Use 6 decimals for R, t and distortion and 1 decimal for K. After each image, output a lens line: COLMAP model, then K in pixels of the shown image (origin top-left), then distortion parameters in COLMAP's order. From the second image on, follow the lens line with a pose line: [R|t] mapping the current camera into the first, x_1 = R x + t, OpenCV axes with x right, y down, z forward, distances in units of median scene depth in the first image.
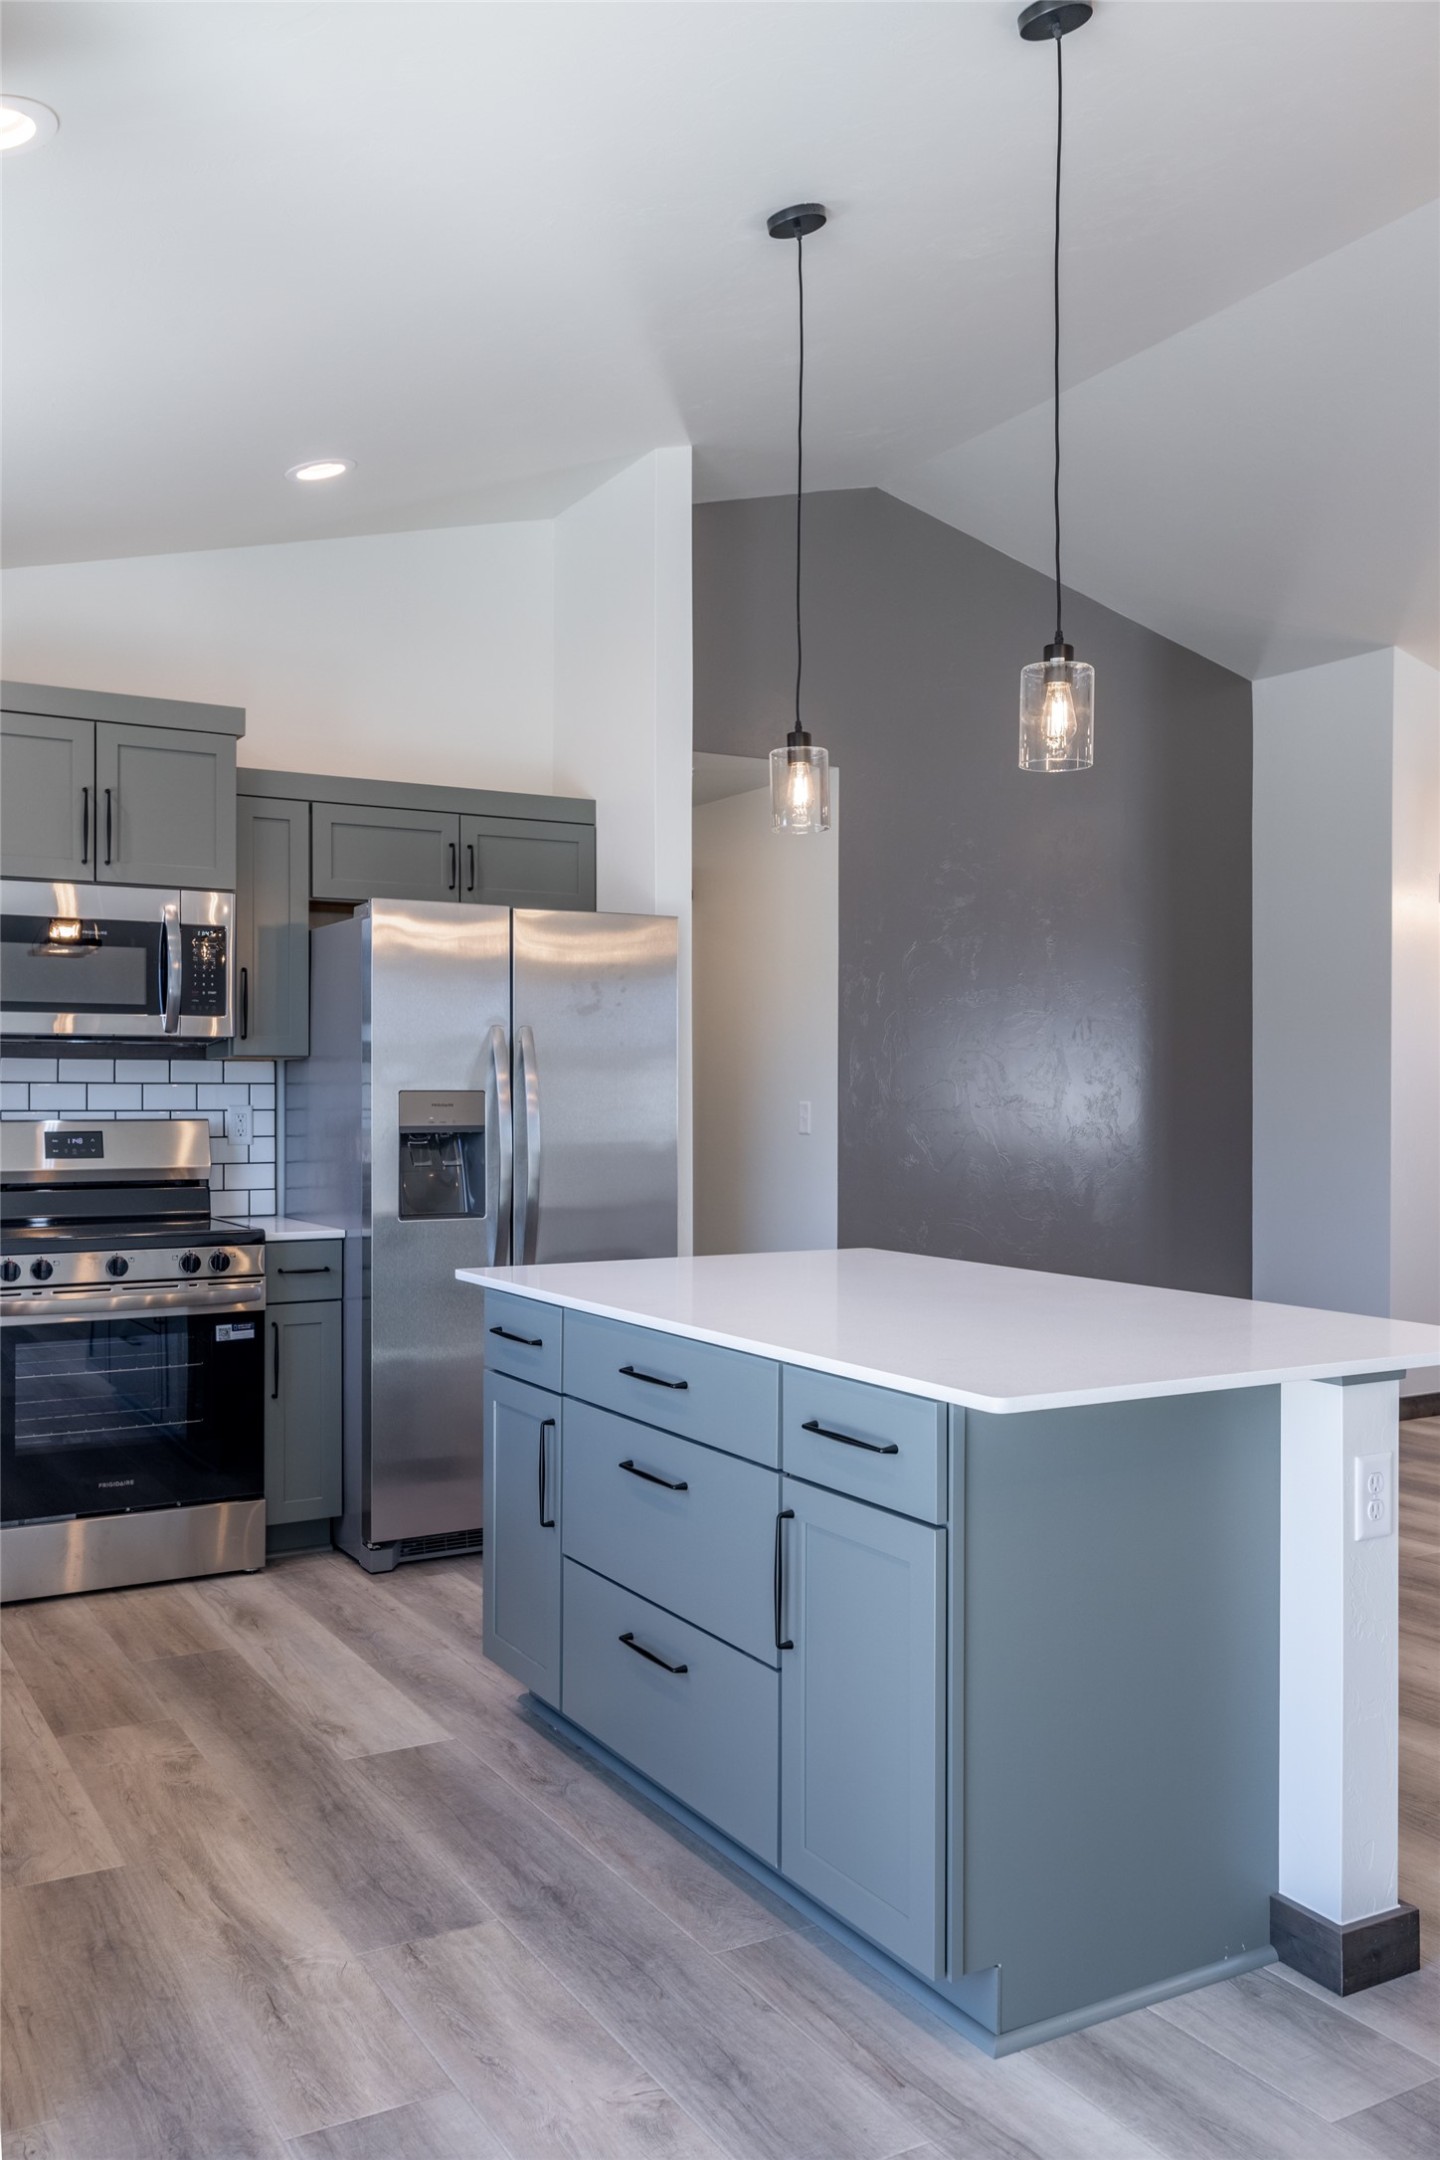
lens RADIAL K [[1735.2, 0, 715.9], [0, 1735.2, 1080.4], [0, 0, 1]] dist [-0.010424, -0.002553]
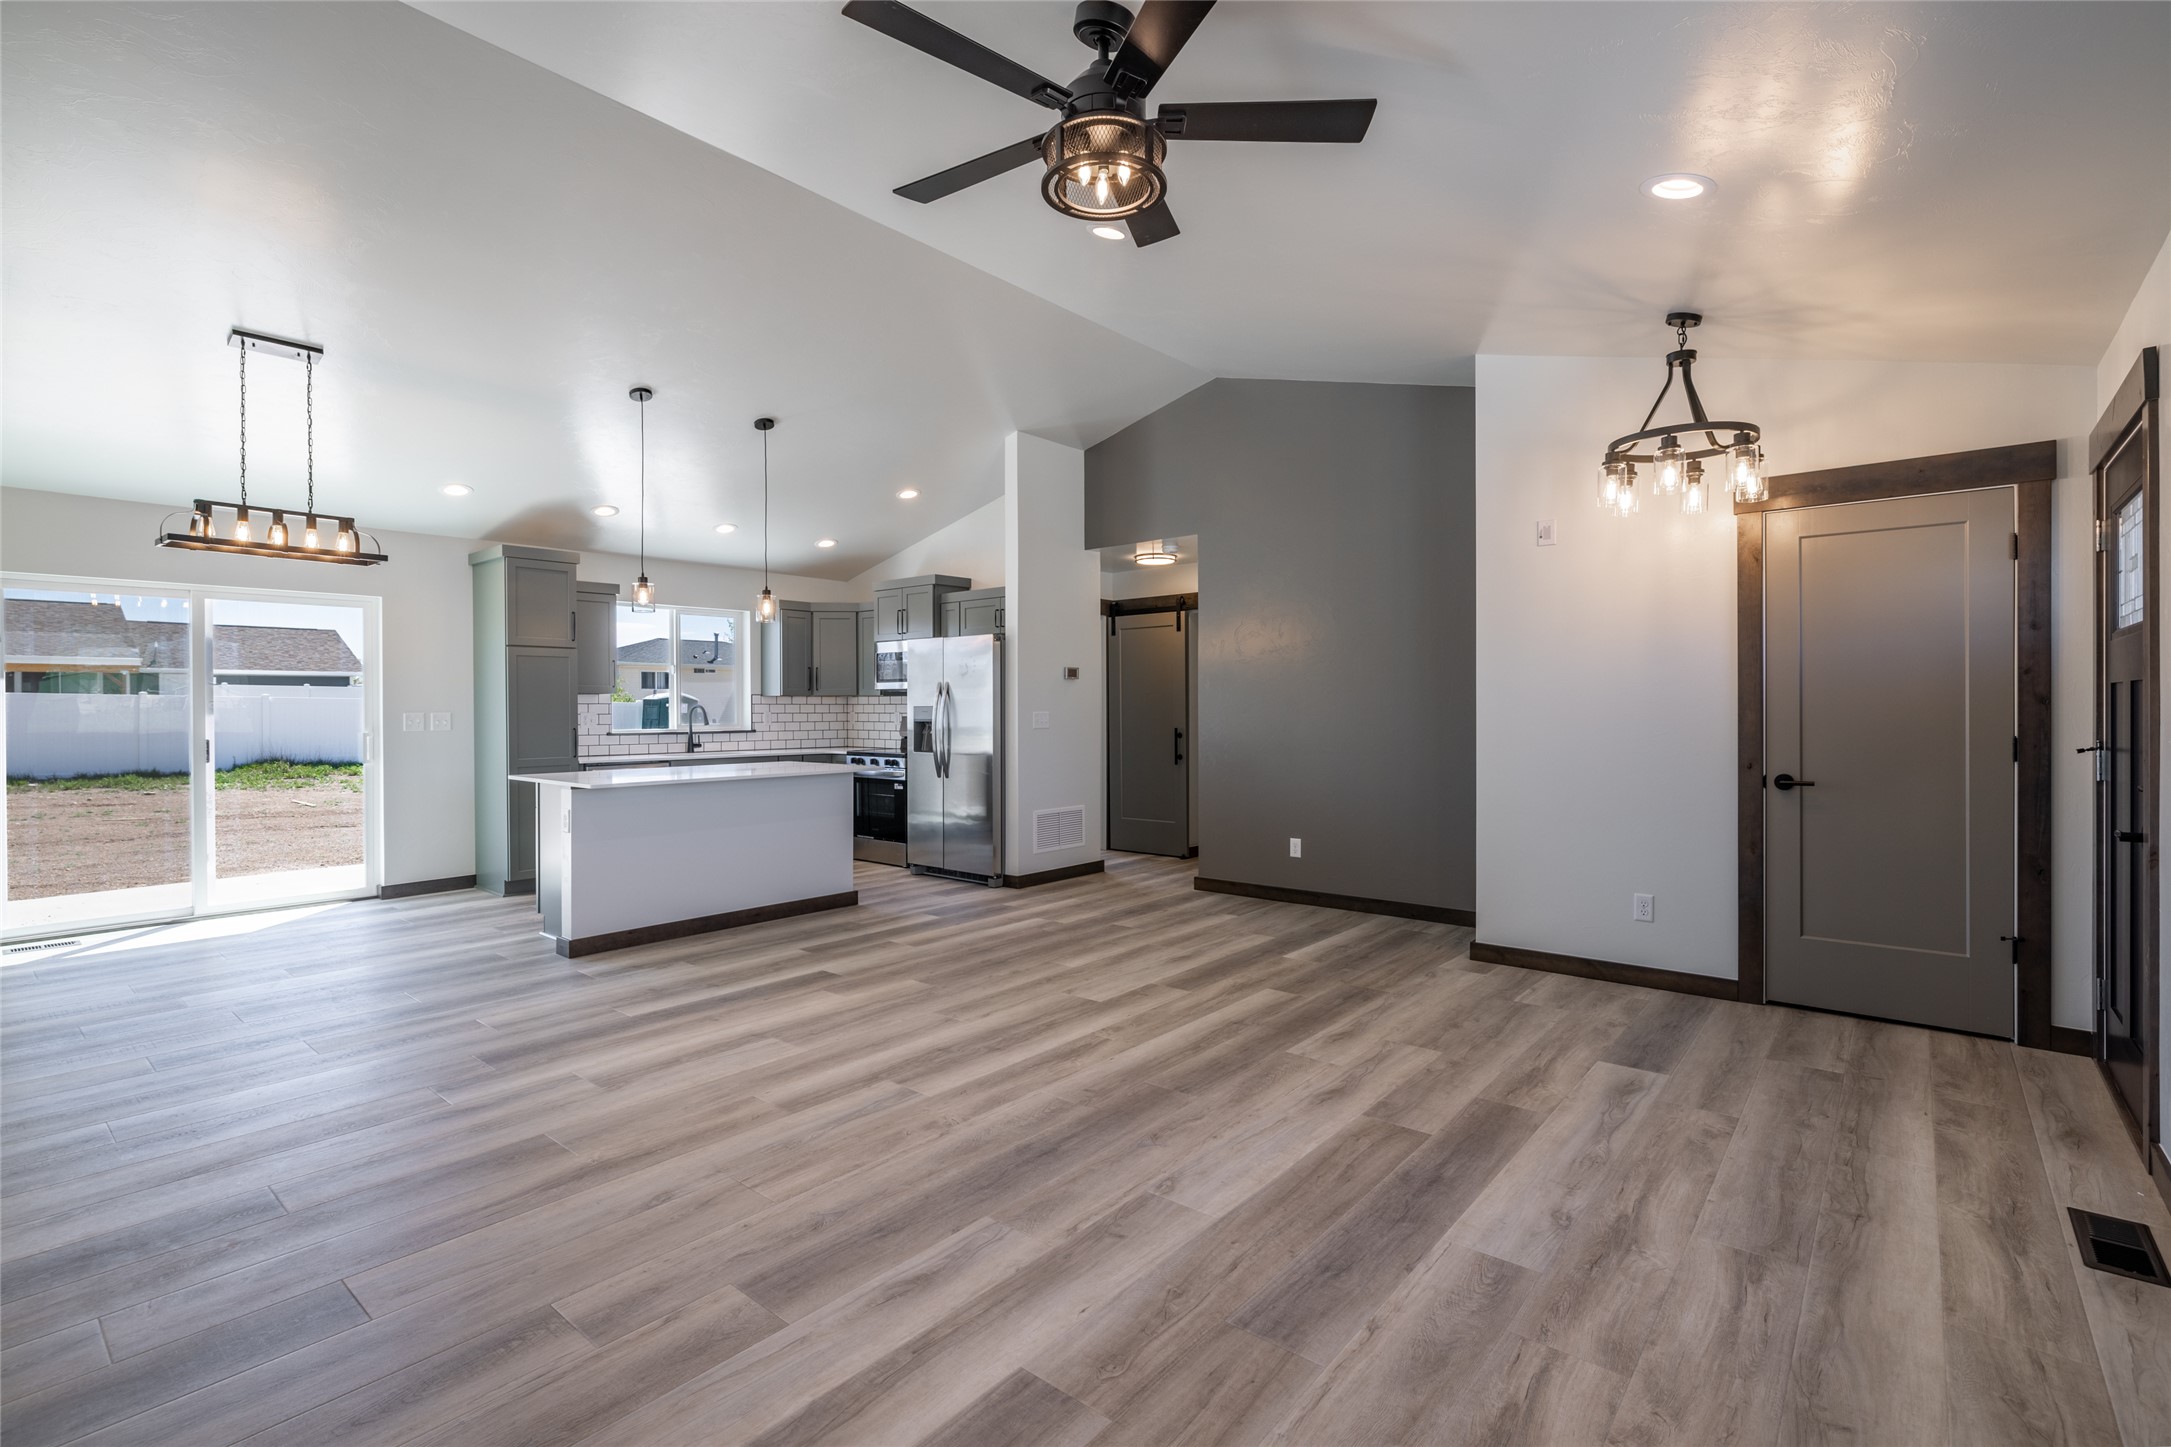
lens RADIAL K [[1002.8, 0, 1085.8], [0, 1002.8, 715.2], [0, 0, 1]] dist [0.000508, -0.000029]
pose [[0.340510, 0.008378, -0.940204, 1.438001], [0.009784, 0.999875, 0.012453, 0.001934], [0.940190, -0.013440, 0.340385, 0.693904]]
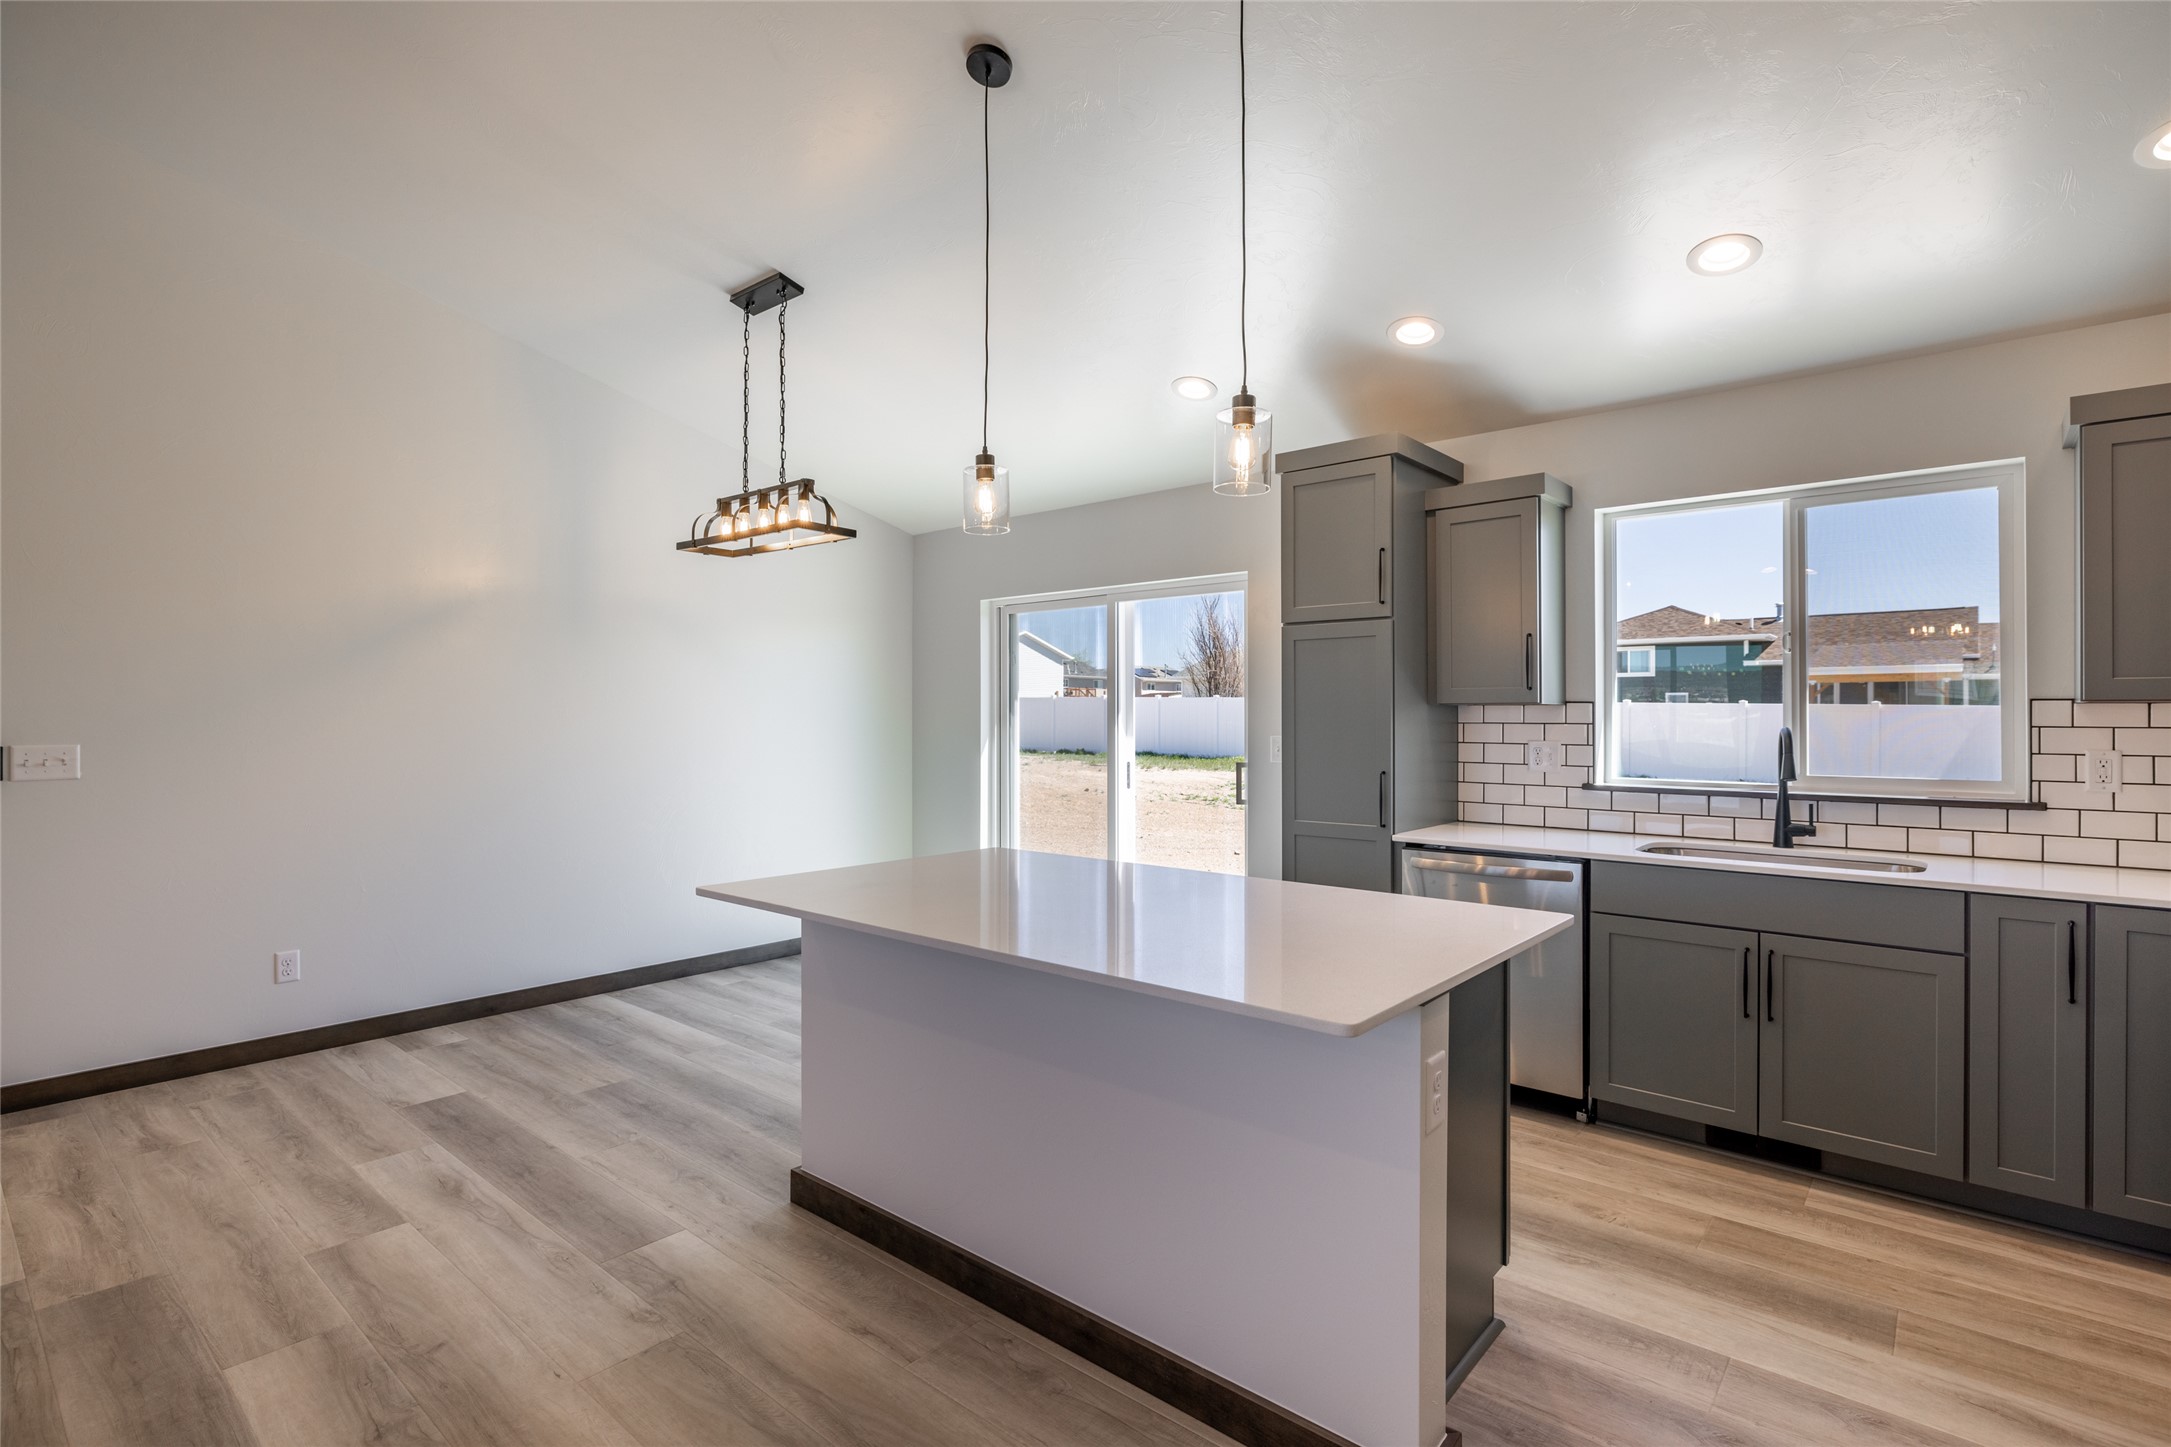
lens RADIAL K [[1036.7, 0, 1086.3], [0, 1036.7, 720.1], [0, 0, 1]] dist [0.001939, 0.000362]
pose [[-0.945356, 0.001575, -0.326035, 0.252987], [0.003106, 0.999986, -0.004176, -0.004319], [0.326024, -0.004961, -0.945349, 1.168806]]
